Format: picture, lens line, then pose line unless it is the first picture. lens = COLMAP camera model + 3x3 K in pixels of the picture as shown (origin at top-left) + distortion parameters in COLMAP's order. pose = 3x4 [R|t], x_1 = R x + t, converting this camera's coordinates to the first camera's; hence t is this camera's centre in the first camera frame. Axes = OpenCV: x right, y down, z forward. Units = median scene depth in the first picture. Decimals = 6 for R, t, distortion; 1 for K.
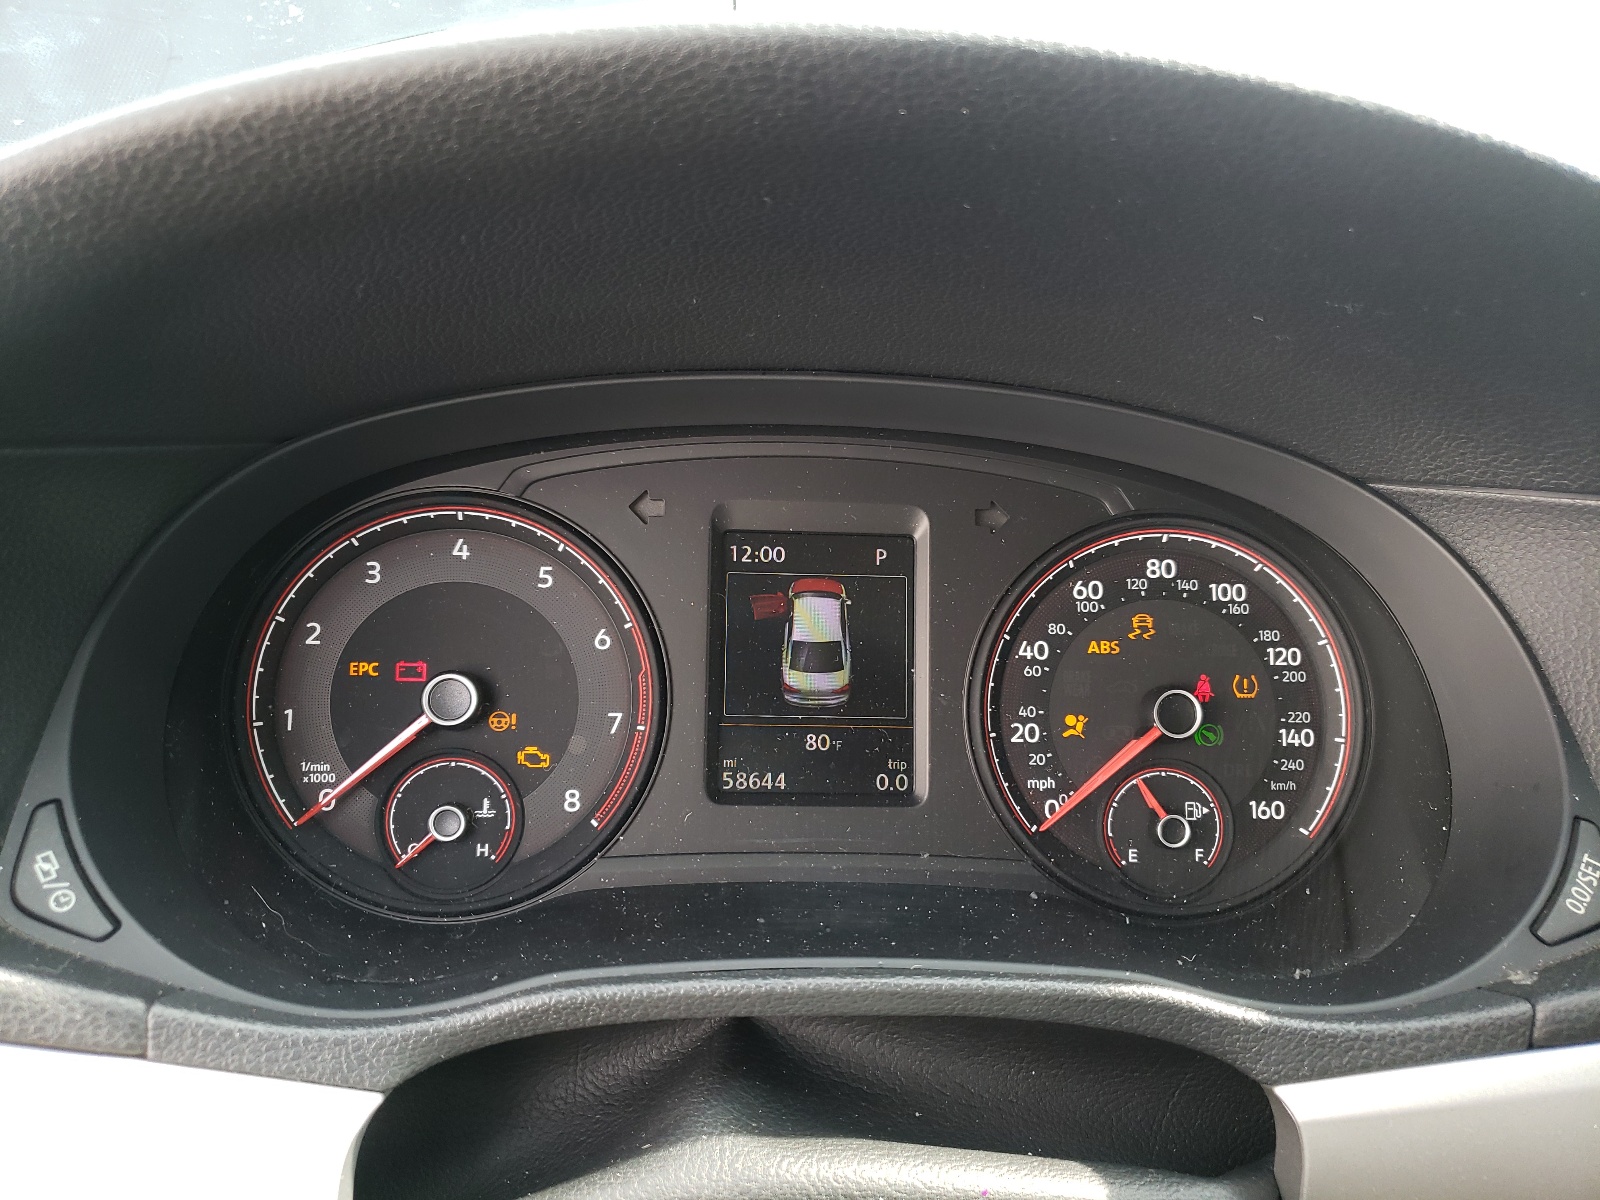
lens RADIAL K [[1224.8, 0, 798.6], [0, 1224.8, 601.9], [0, 0, 1]] dist [-0.014616, -0.002236]
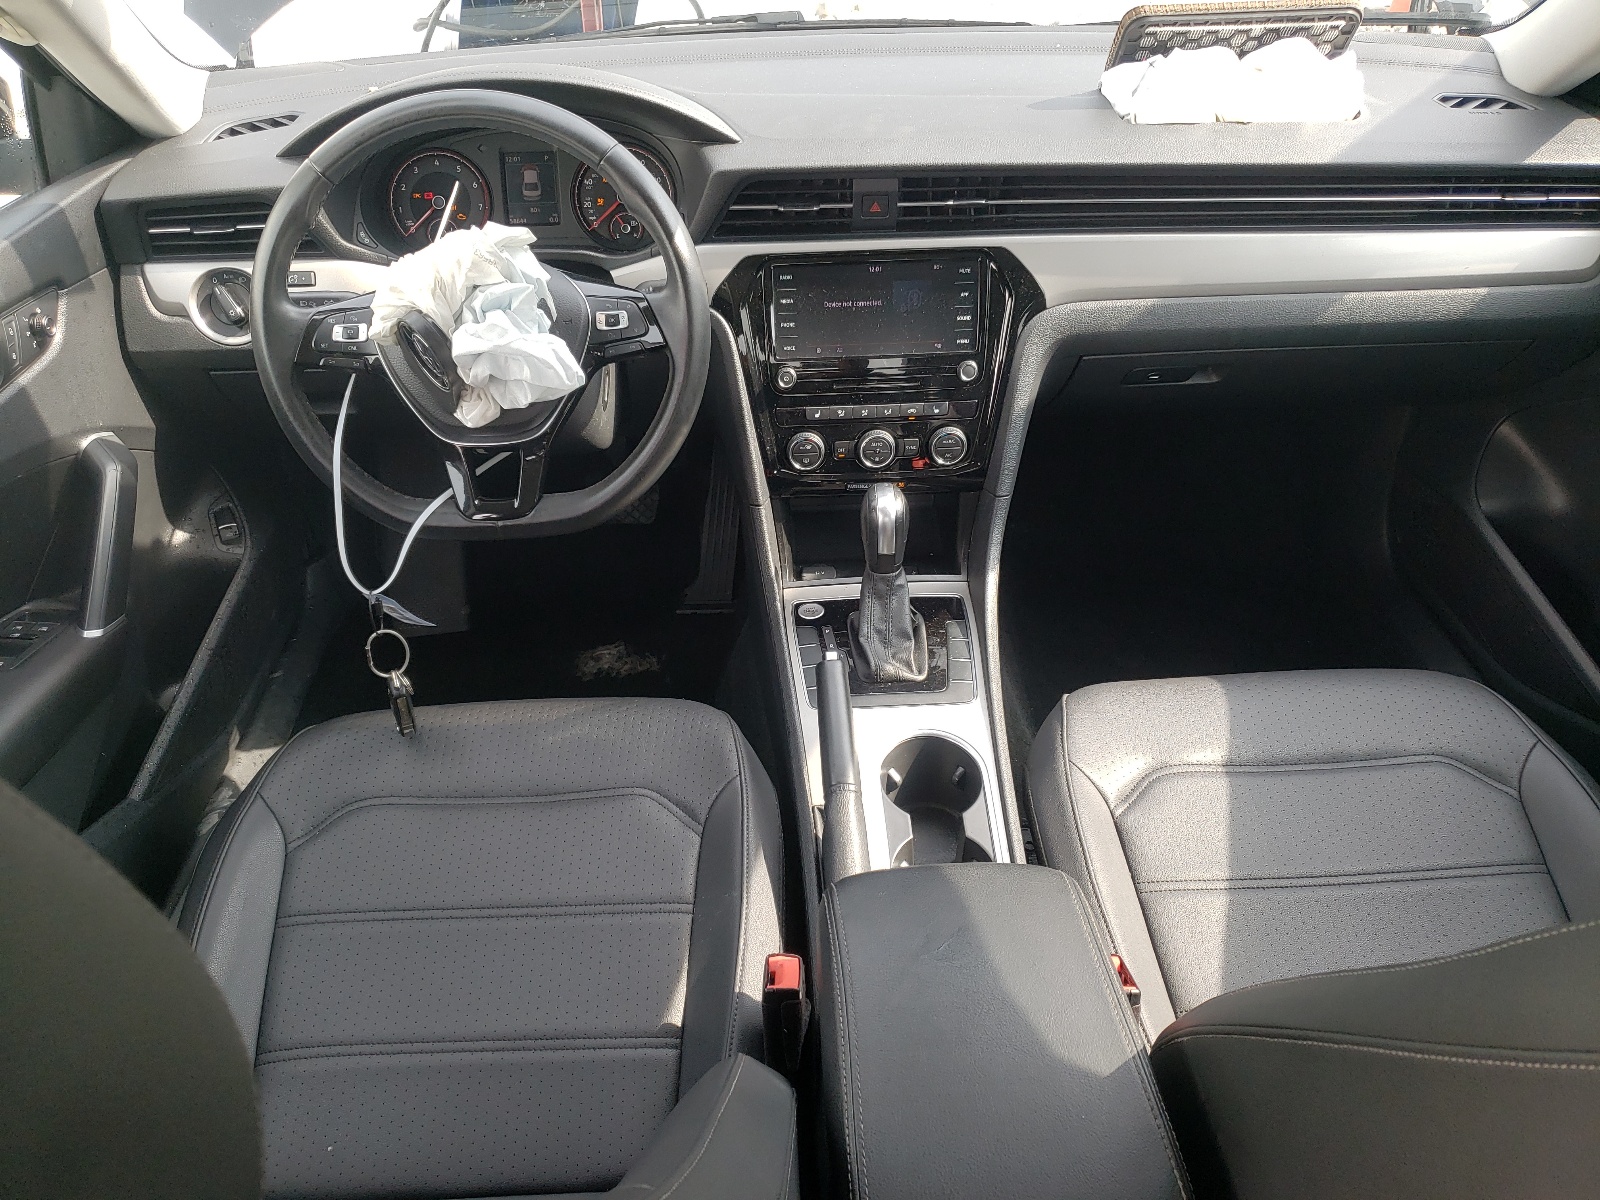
lens RADIAL K [[1224.8, 0, 799.4], [0, 1224.8, 598.5], [0, 0, 1]] dist [-0.014616, -0.002236]
pose [[0.997144, -0.032812, -0.068019, 1.071753], [0.053743, 0.941076, 0.333896, 0.025923], [0.053056, -0.336598, 0.940152, -2.991956]]
